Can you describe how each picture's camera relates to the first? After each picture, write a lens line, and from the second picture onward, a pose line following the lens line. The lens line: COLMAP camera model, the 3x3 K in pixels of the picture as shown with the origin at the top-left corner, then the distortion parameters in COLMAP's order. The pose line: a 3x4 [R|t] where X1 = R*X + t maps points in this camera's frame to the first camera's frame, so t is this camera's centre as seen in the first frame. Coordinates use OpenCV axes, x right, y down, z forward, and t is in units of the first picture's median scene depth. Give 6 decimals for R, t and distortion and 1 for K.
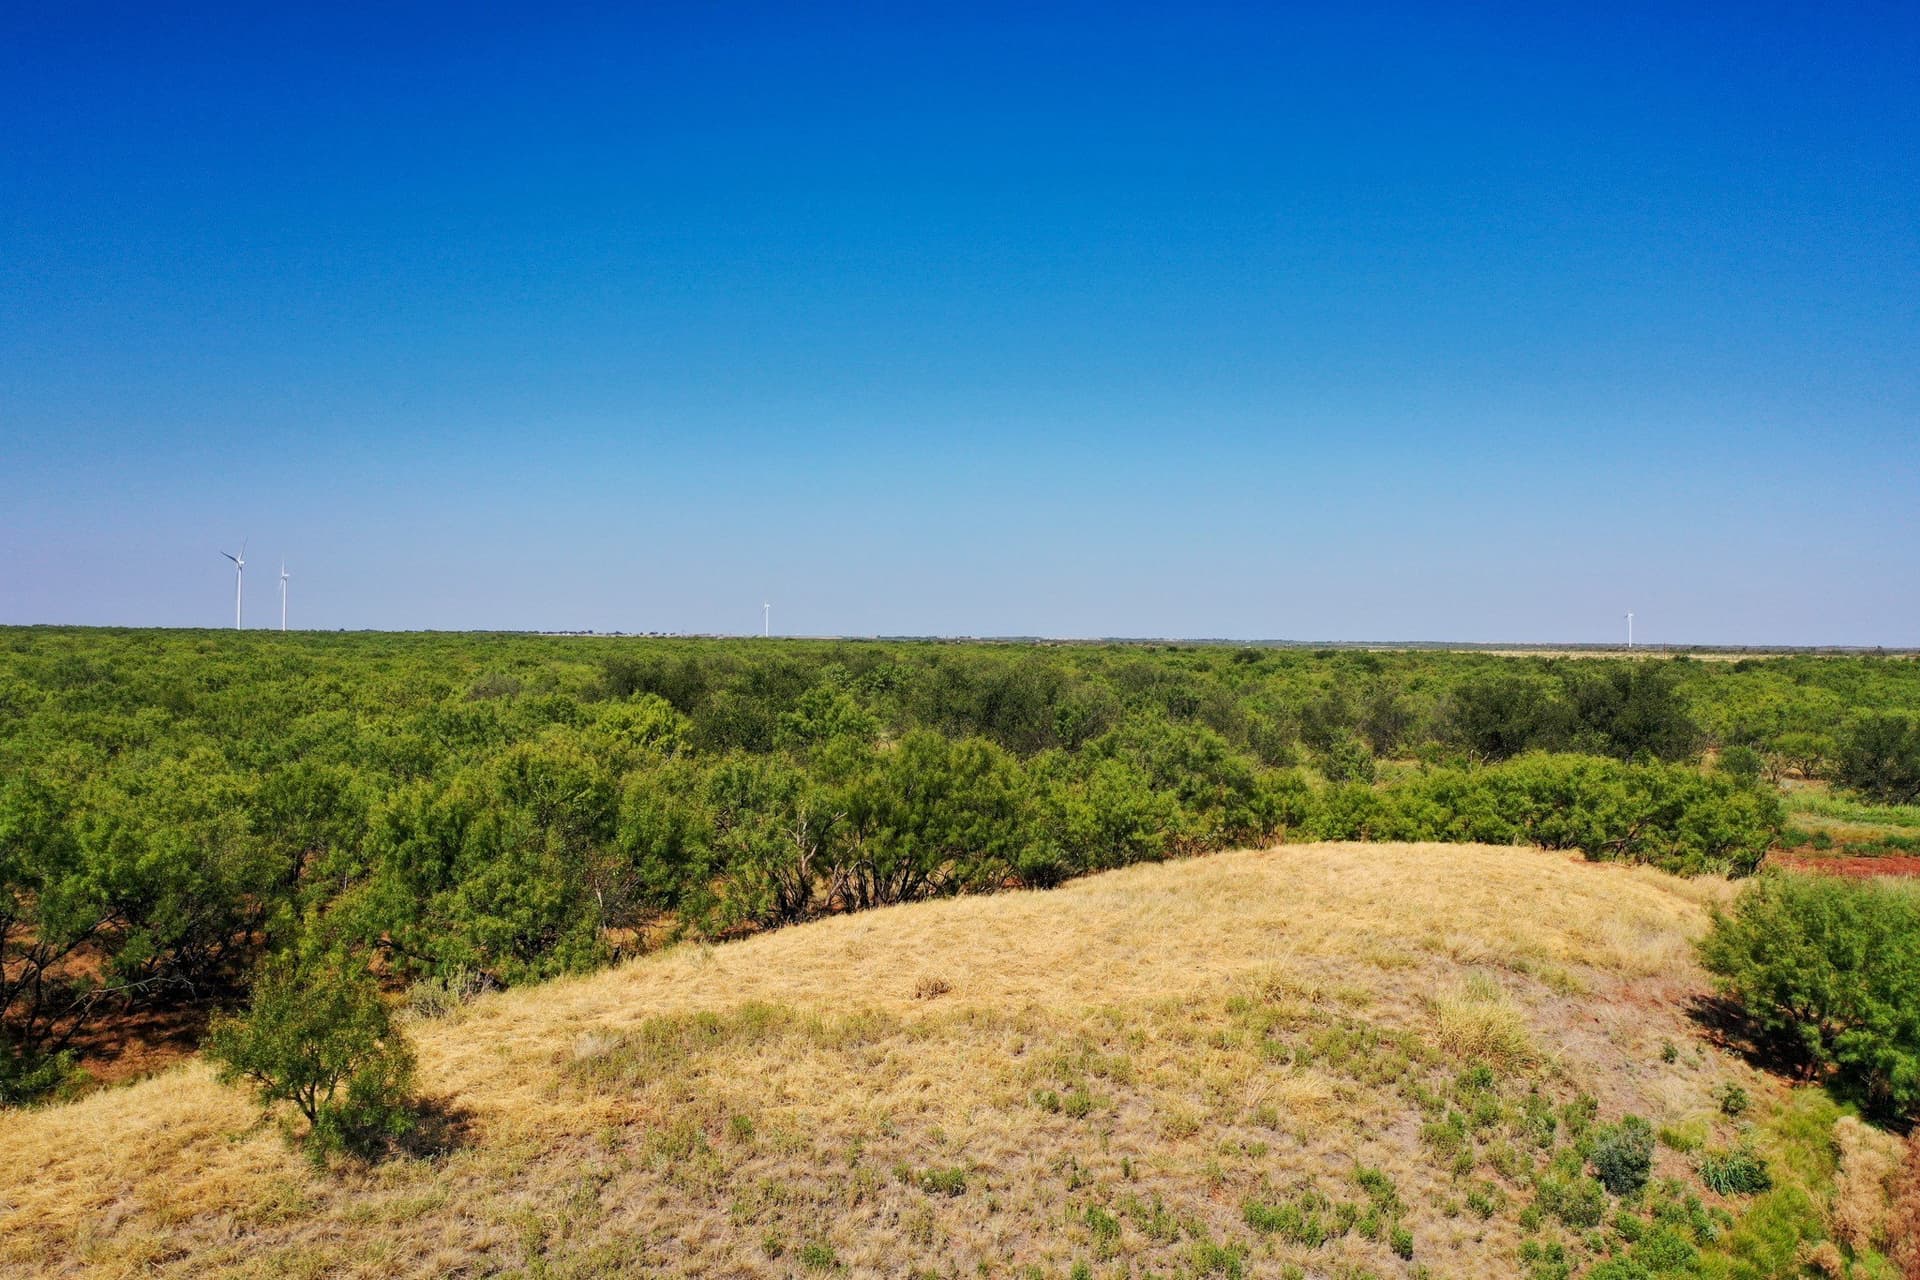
lens RADIAL K [[1489.3, 0, 960.0], [0, 1489.3, 640.0], [0, 0, 1]] dist [-0.002750, -0.007070]
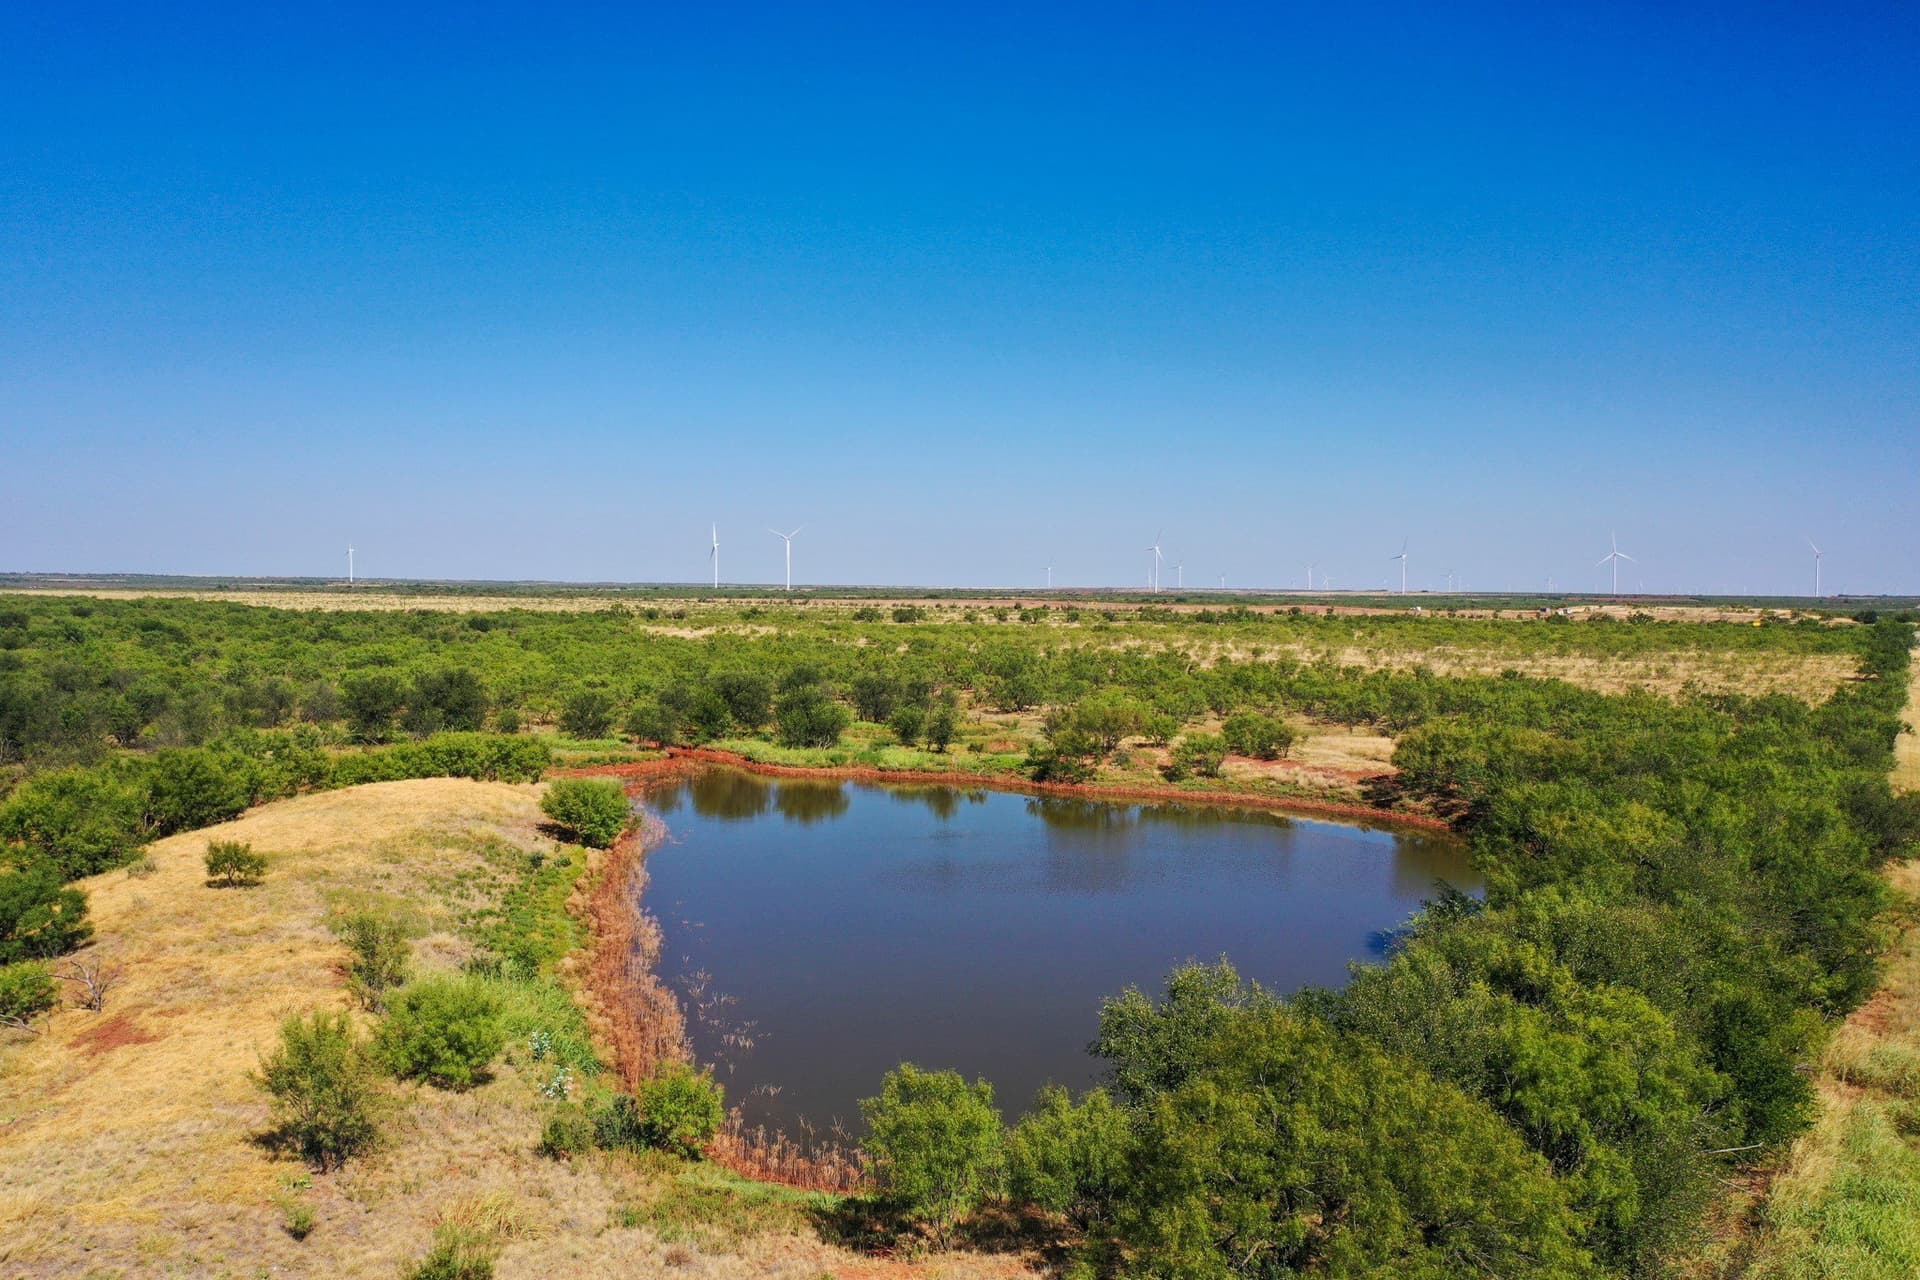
lens RADIAL K [[1489.3, 0, 960.0], [0, 1489.3, 640.0], [0, 0, 1]] dist [-0.002750, -0.007070]
pose [[0.688168, -0.022709, 0.725195, -0.646790], [-0.009505, 0.999142, 0.040308, -0.149725], [-0.725489, -0.034632, 0.687362, -0.983311]]
